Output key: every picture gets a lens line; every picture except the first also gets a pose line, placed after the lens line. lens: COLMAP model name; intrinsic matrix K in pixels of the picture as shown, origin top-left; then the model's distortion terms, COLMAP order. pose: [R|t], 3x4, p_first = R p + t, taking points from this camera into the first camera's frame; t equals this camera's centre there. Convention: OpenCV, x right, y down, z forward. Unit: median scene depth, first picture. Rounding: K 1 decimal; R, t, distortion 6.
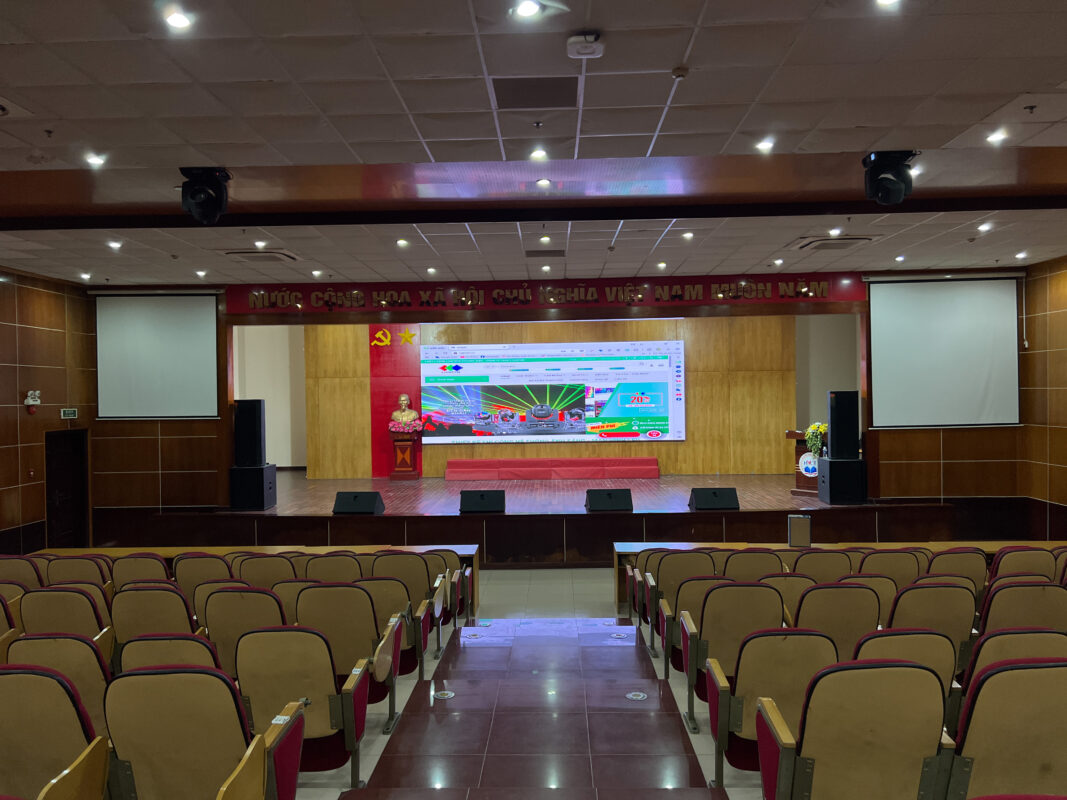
lens RADIAL K [[775.8, 0, 535.0], [0, 775.8, 398.7], [0, 0, 1]] dist [-0.030229, -0.000129]
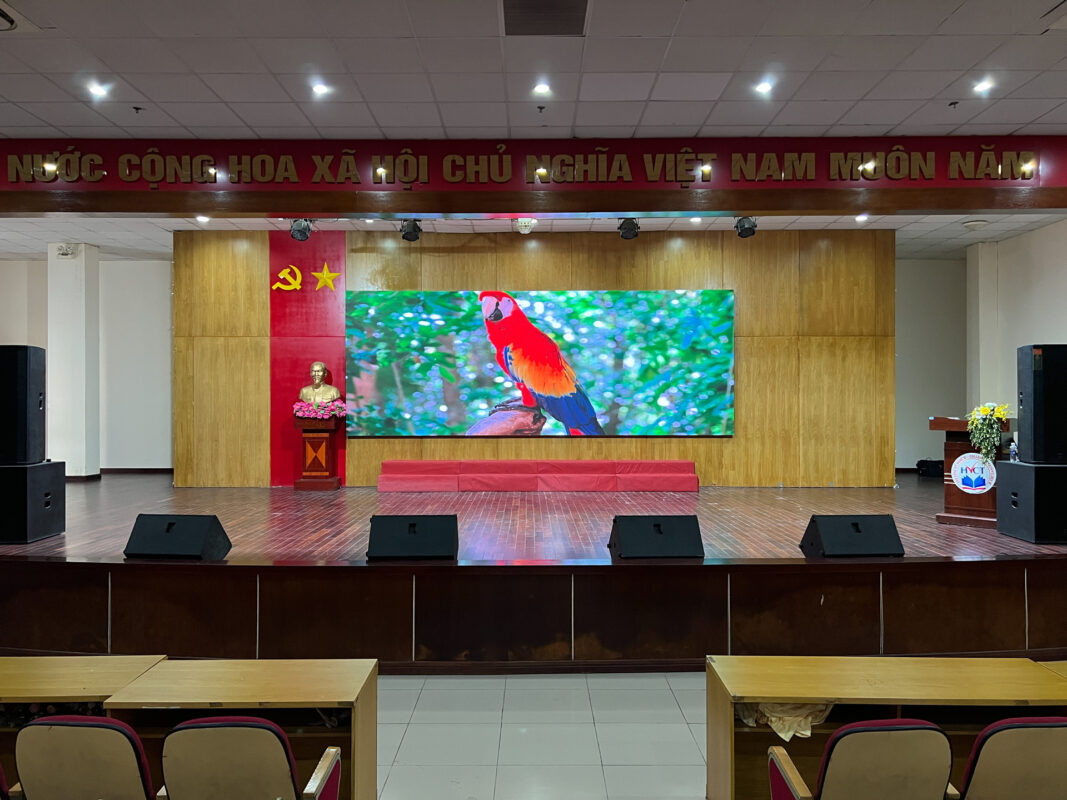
lens RADIAL K [[775.8, 0, 534.6], [0, 775.8, 402.4], [0, 0, 1]] dist [-0.030229, -0.000129]
pose [[0.999452, 0.013904, 0.030028, -0.002233], [-0.013766, 0.999894, -0.004810, 0.029829], [-0.030091, 0.004394, 0.999537, 0.326520]]
